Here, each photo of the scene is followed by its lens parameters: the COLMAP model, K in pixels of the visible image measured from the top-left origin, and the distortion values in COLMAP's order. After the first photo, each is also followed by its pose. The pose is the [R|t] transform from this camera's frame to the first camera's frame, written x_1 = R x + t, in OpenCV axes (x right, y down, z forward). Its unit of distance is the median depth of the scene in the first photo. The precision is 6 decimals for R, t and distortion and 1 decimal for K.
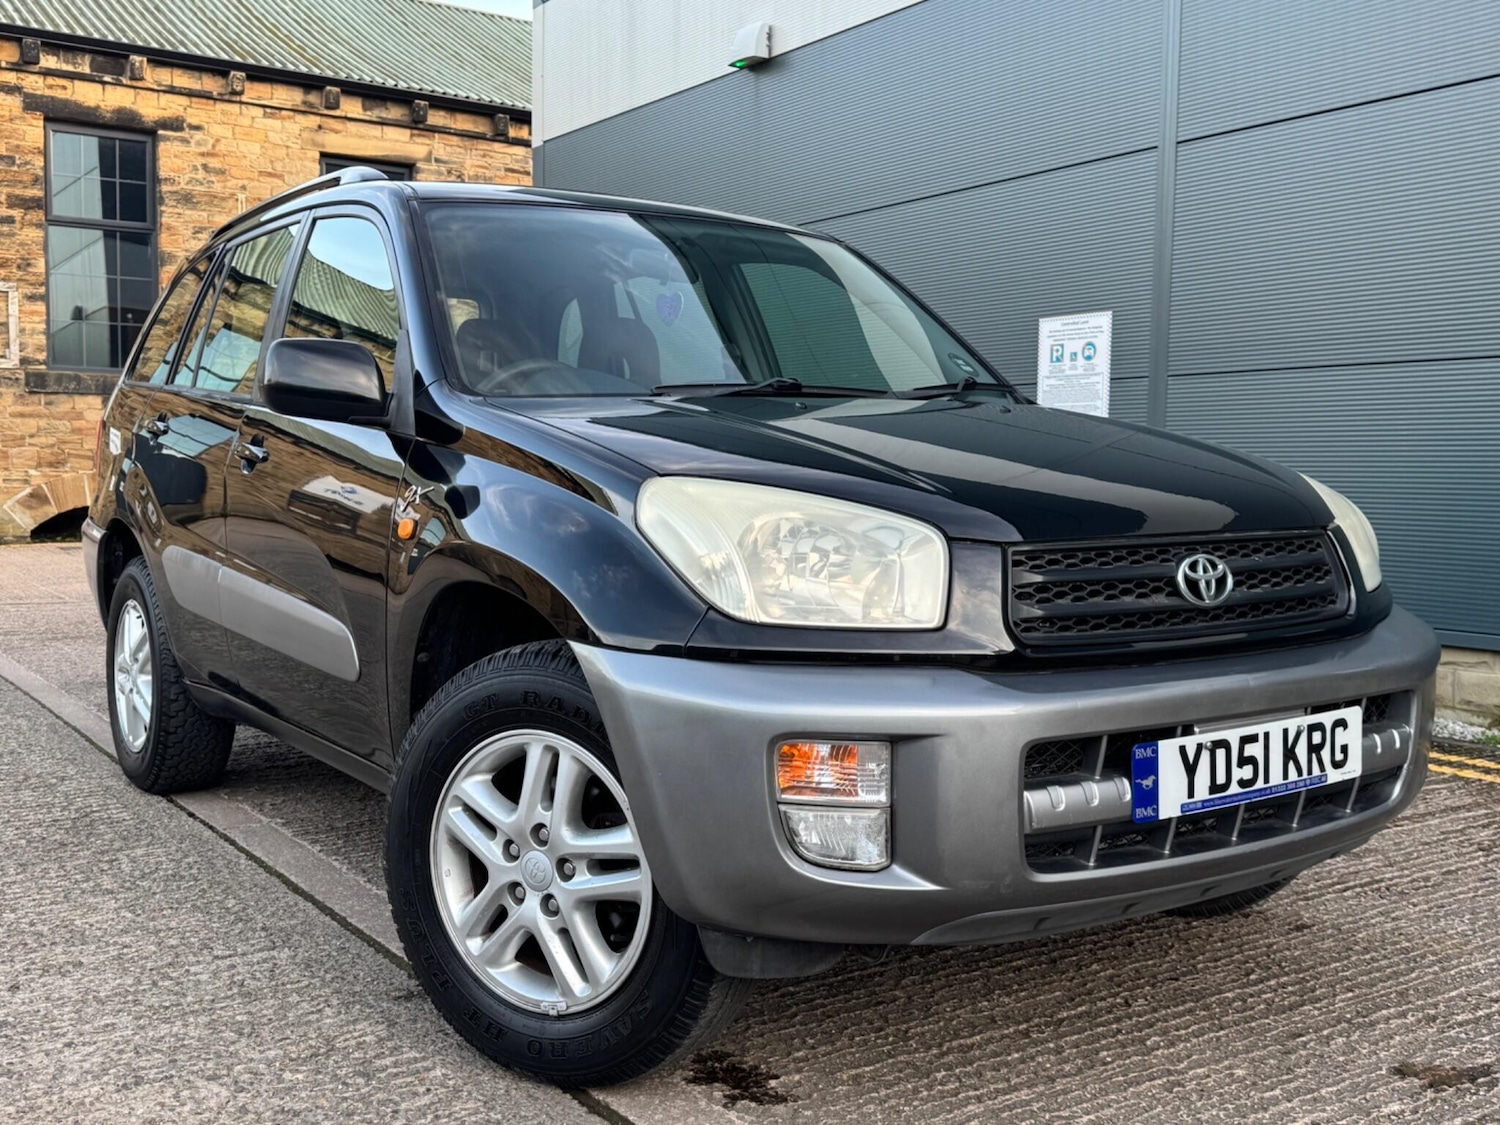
lens RADIAL K [[1527.7, 0, 747.1], [0, 1527.7, 566.1], [0, 0, 1]] dist [0.116792, -0.222454]
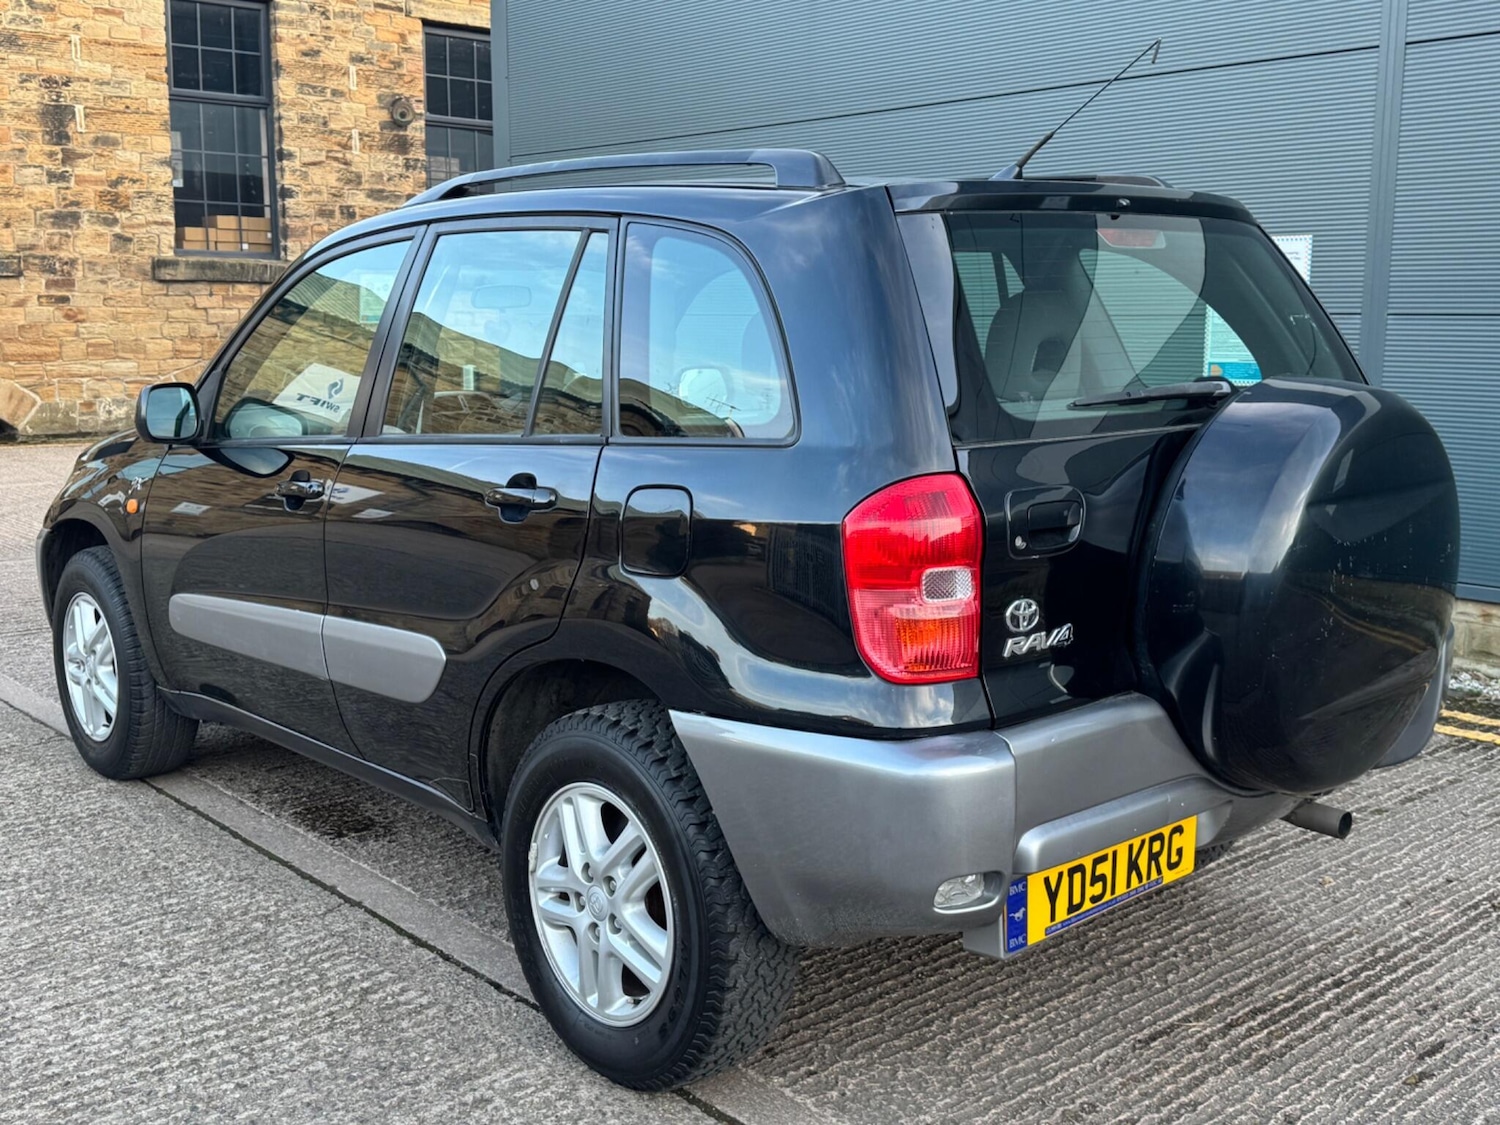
lens RADIAL K [[1569.3, 0, 746.4], [0, 1569.3, 561.8], [0, 0, 1]] dist [0.184590, -0.412349]
pose [[0.991838, -0.027906, 0.124416, -0.366671], [0.016107, 0.995361, 0.094848, -0.136147], [-0.126486, -0.092070, 0.987686, 0.249116]]
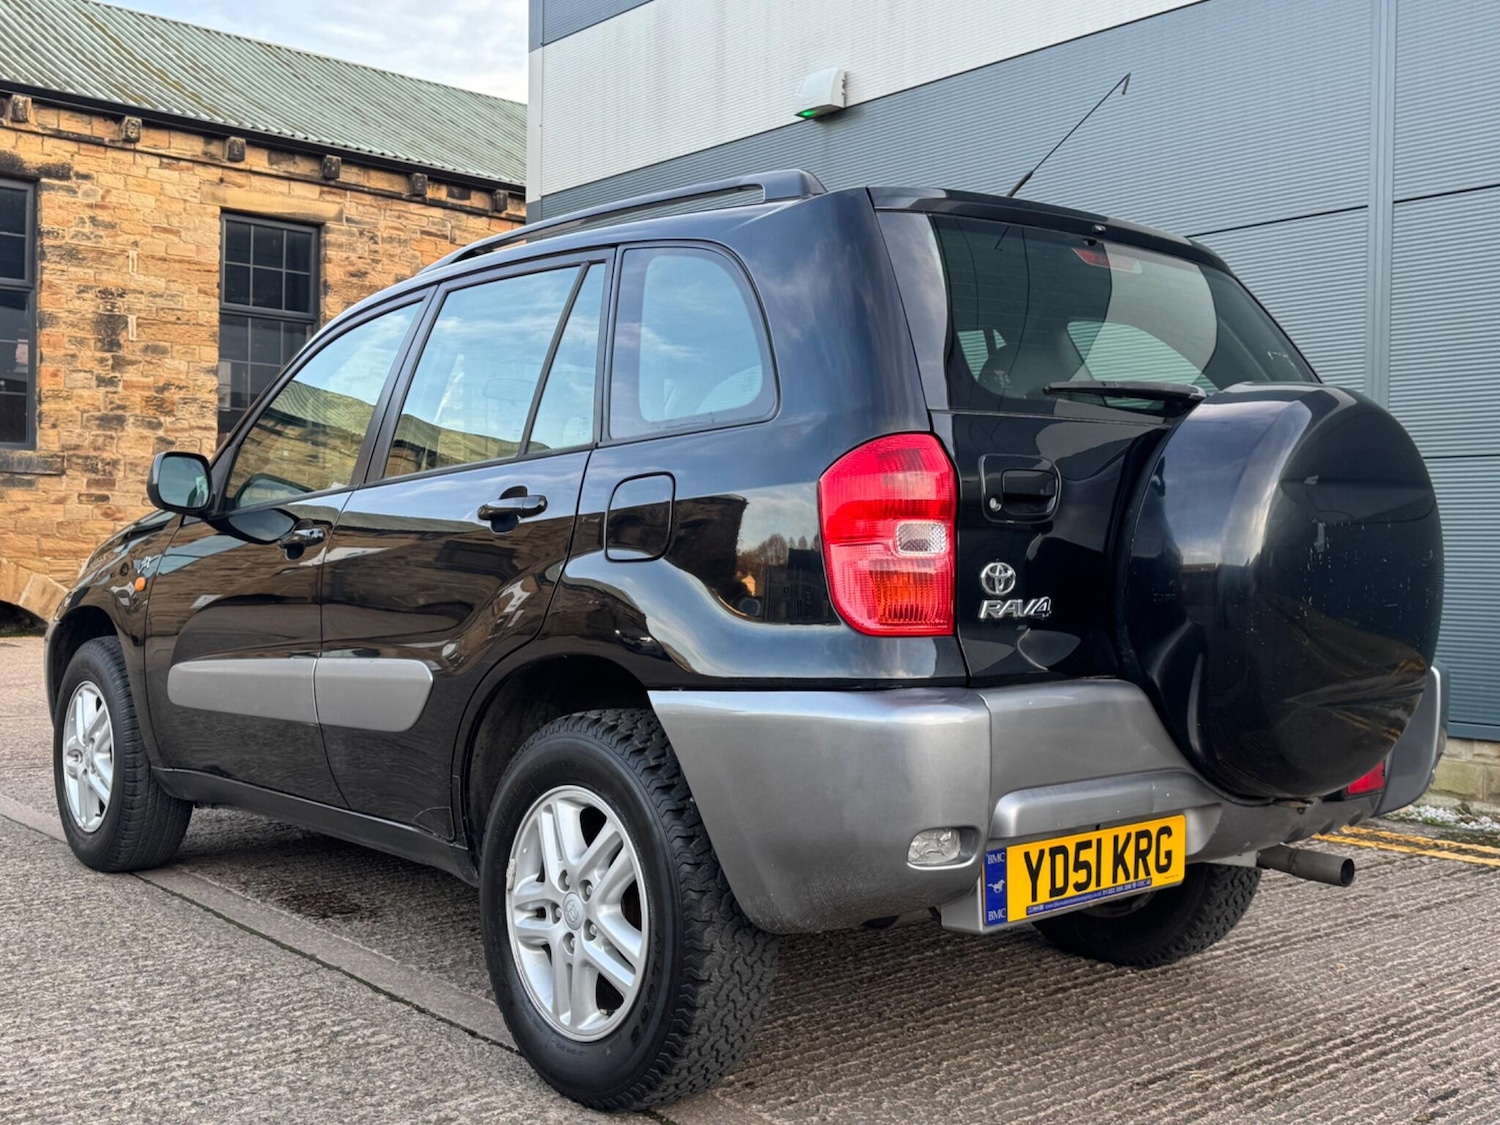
lens RADIAL K [[1572.4, 0, 749.0], [0, 1572.4, 556.8], [0, 0, 1]] dist [0.151102, -0.314832]
pose [[0.993873, 0.003491, 0.110473, -0.348364], [0.003321, 0.998107, -0.061418, -0.022015], [-0.110479, 0.061409, 0.991980, 0.239061]]
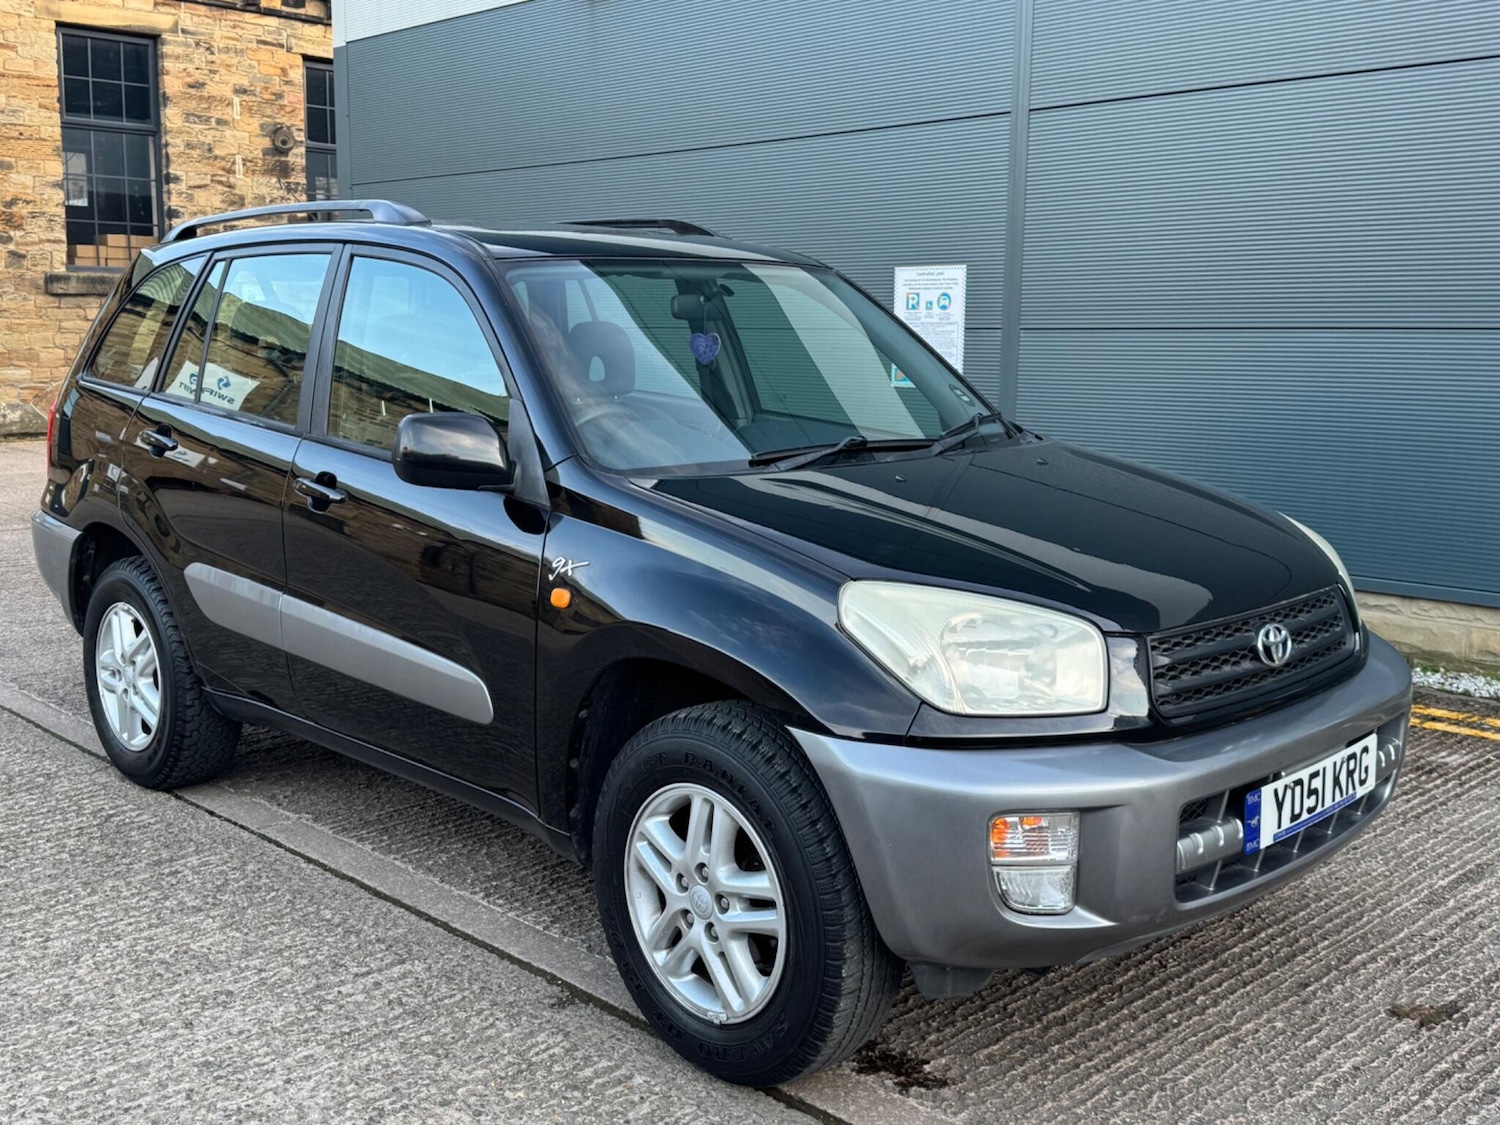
lens RADIAL K [[1526.4, 0, 746.9], [0, 1526.4, 562.9], [0, 0, 1]] dist [0.120929, -0.235218]
pose [[0.983820, -0.029898, 0.176647, -0.204415], [0.014059, 0.995820, 0.090250, -0.106484], [-0.178607, -0.086306, 0.980128, -0.076721]]
